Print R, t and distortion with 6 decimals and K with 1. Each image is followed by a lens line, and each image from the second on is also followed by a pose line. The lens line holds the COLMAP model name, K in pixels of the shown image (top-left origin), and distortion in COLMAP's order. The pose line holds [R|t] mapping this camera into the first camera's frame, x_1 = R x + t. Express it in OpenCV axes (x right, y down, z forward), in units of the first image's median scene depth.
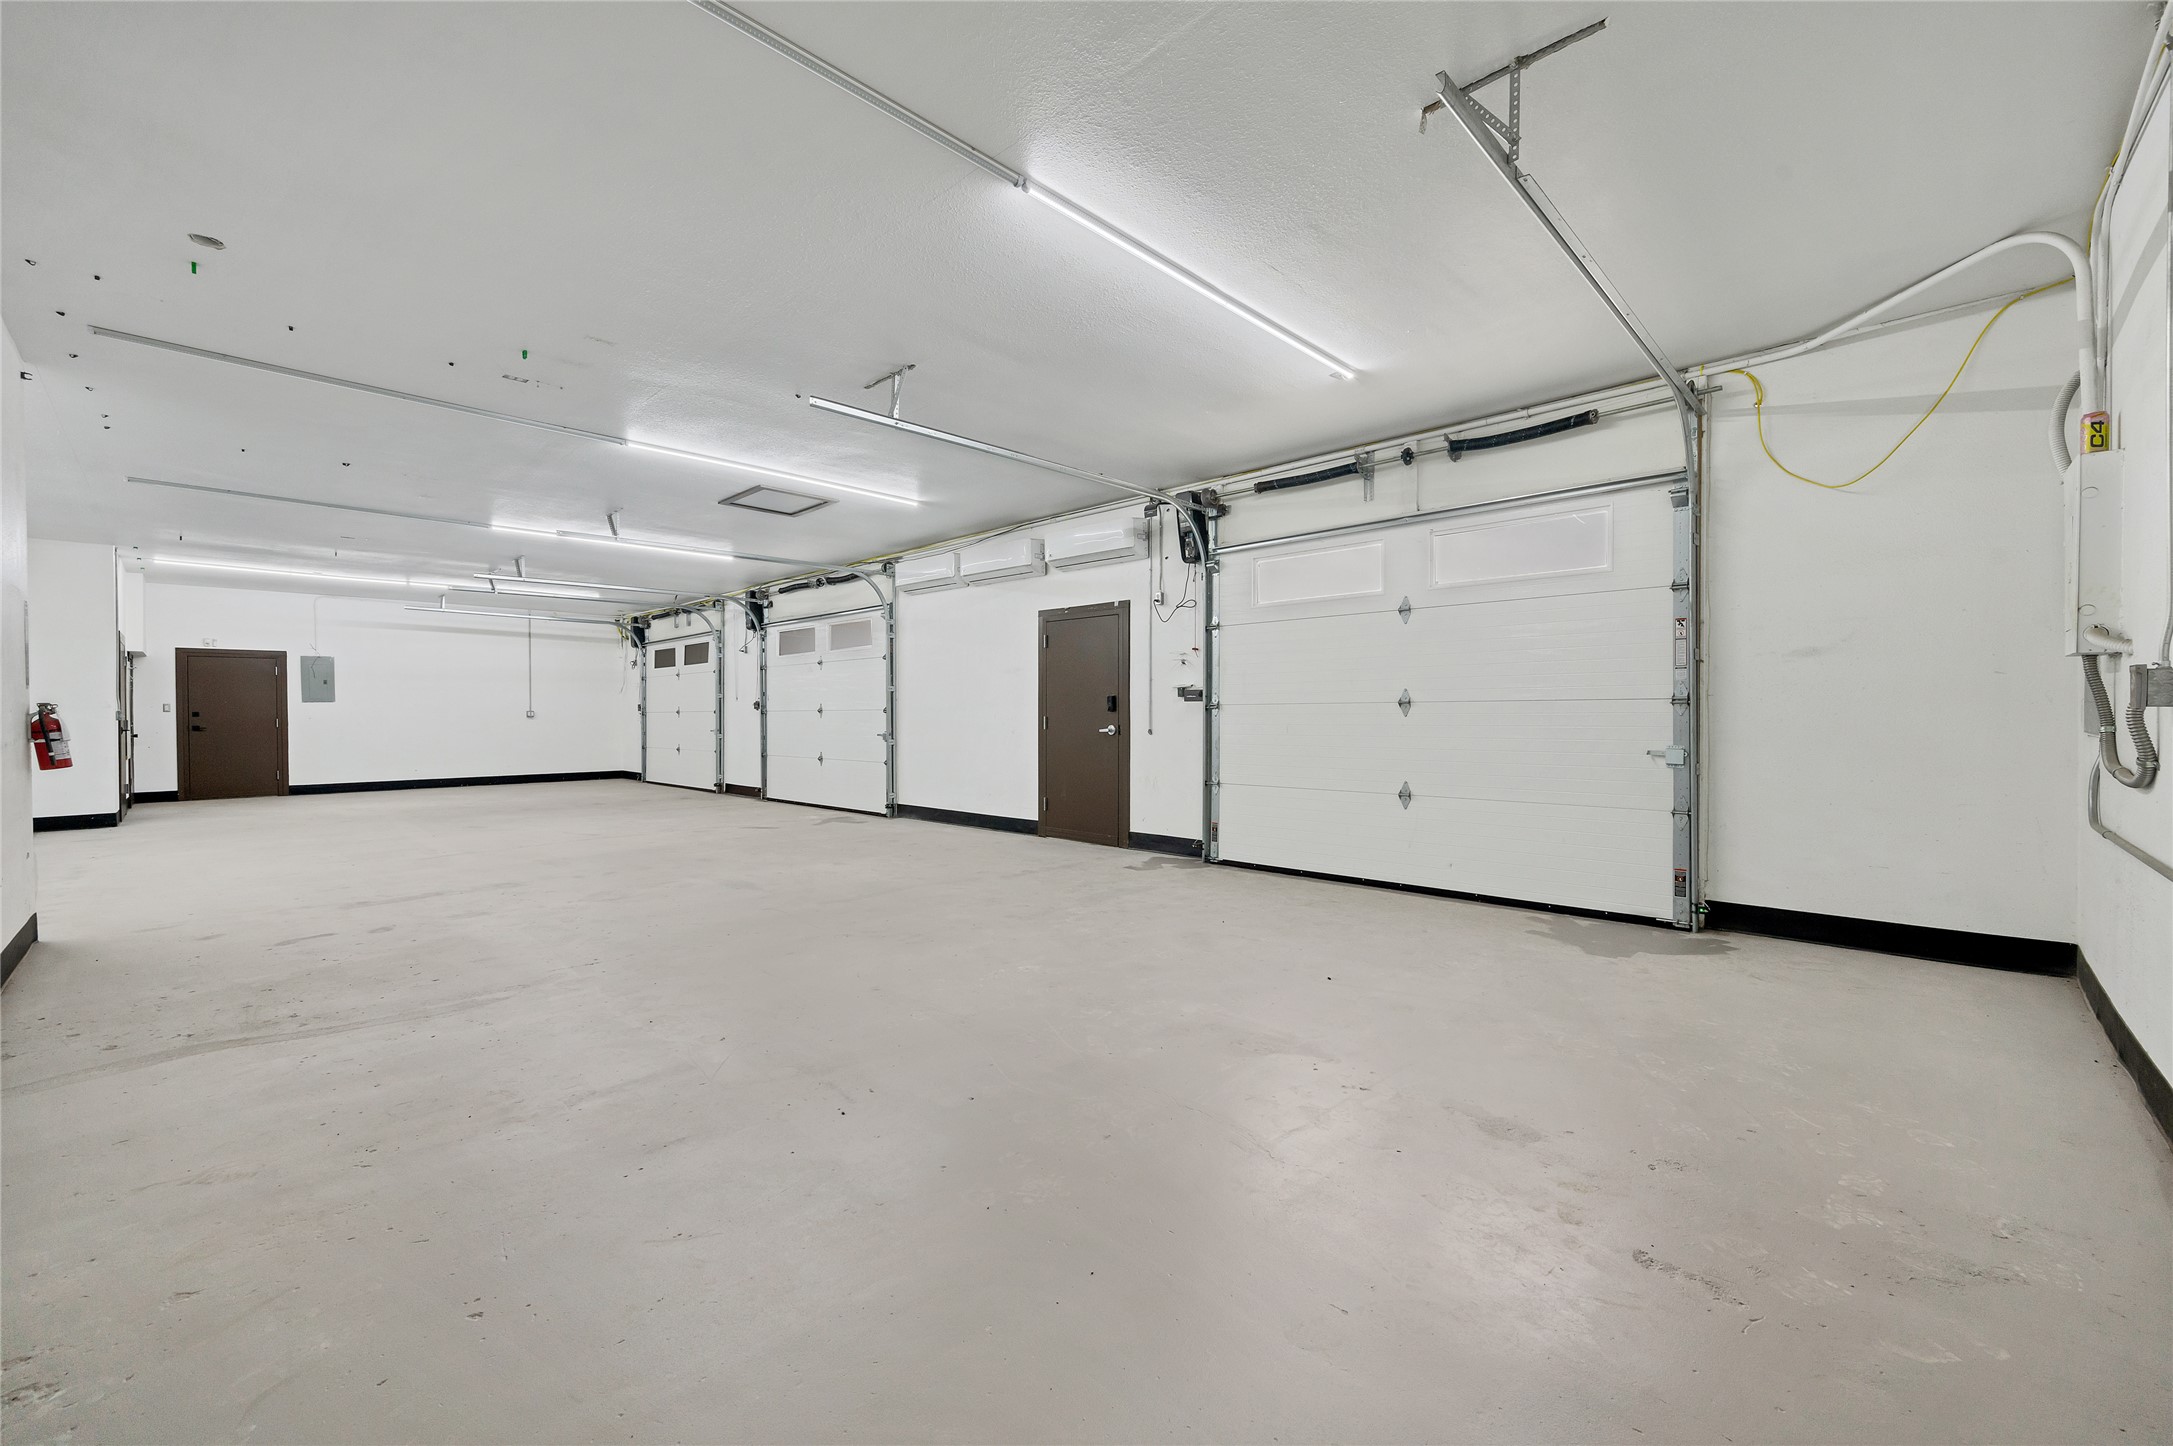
lens RADIAL K [[869.5, 0, 1083.4], [0, 869.5, 714.9], [0, 0, 1]] dist [0.002712, 0.000109]
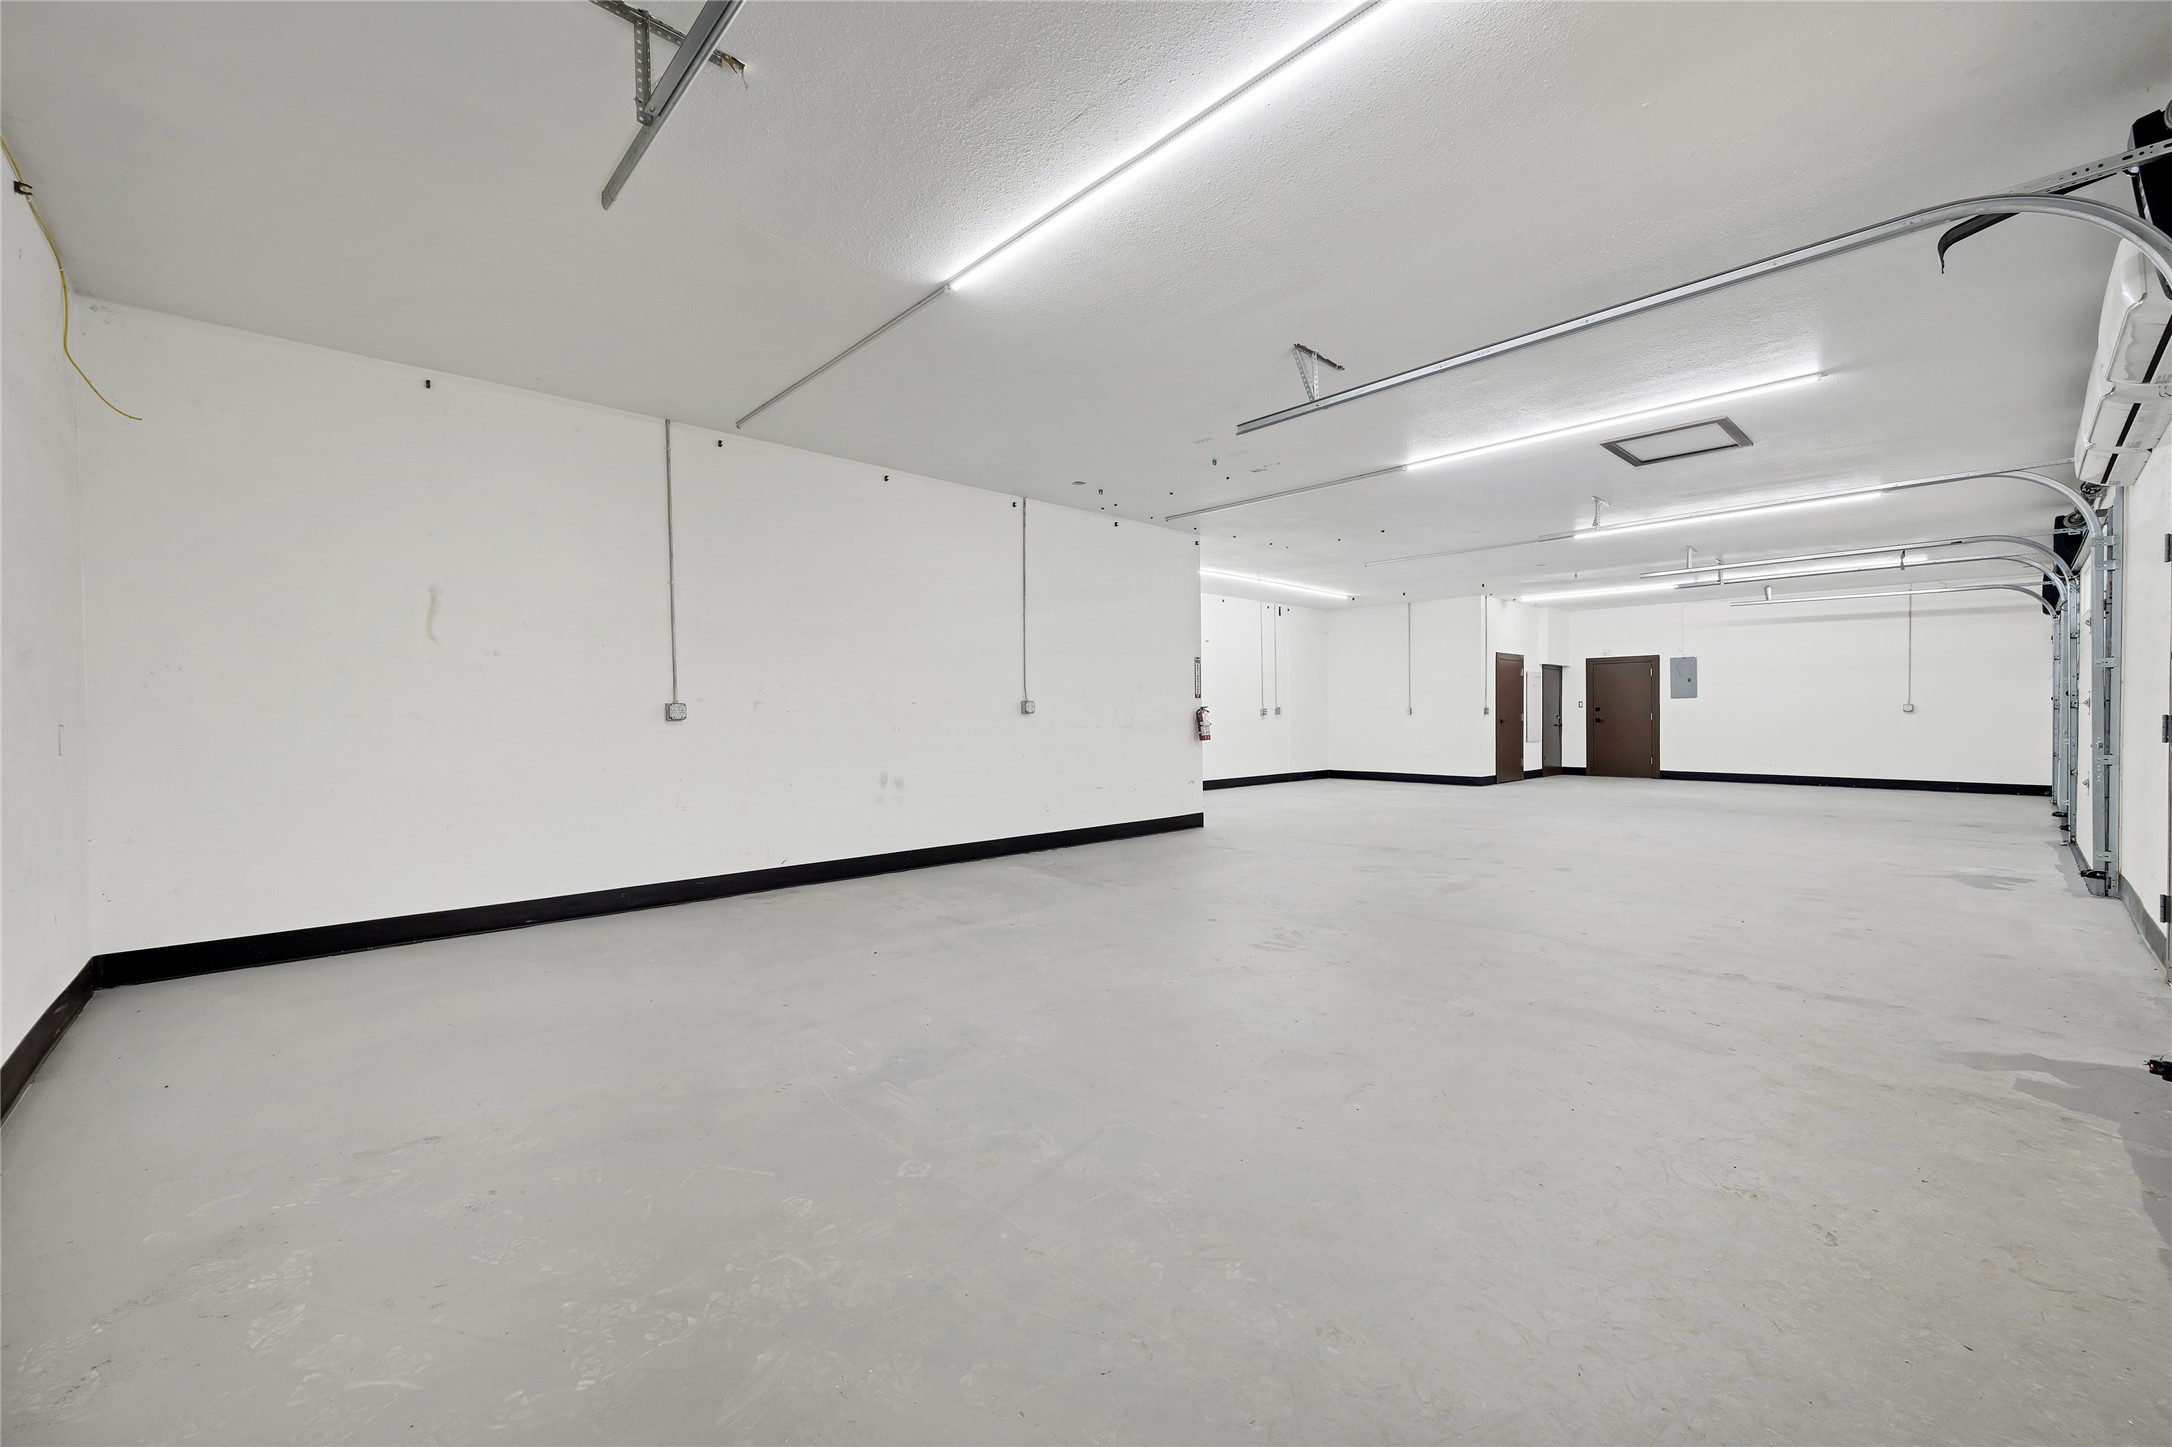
lens RADIAL K [[874.5, 0, 1099.6], [0, 874.5, 724.6], [0, 0, 1]] dist [-0.000040, 0.000617]
pose [[-0.059798, 0.018749, -0.998034, 0.317781], [0.002154, 0.999824, 0.018653, -0.003630], [0.998208, -0.001034, -0.059828, 0.349934]]
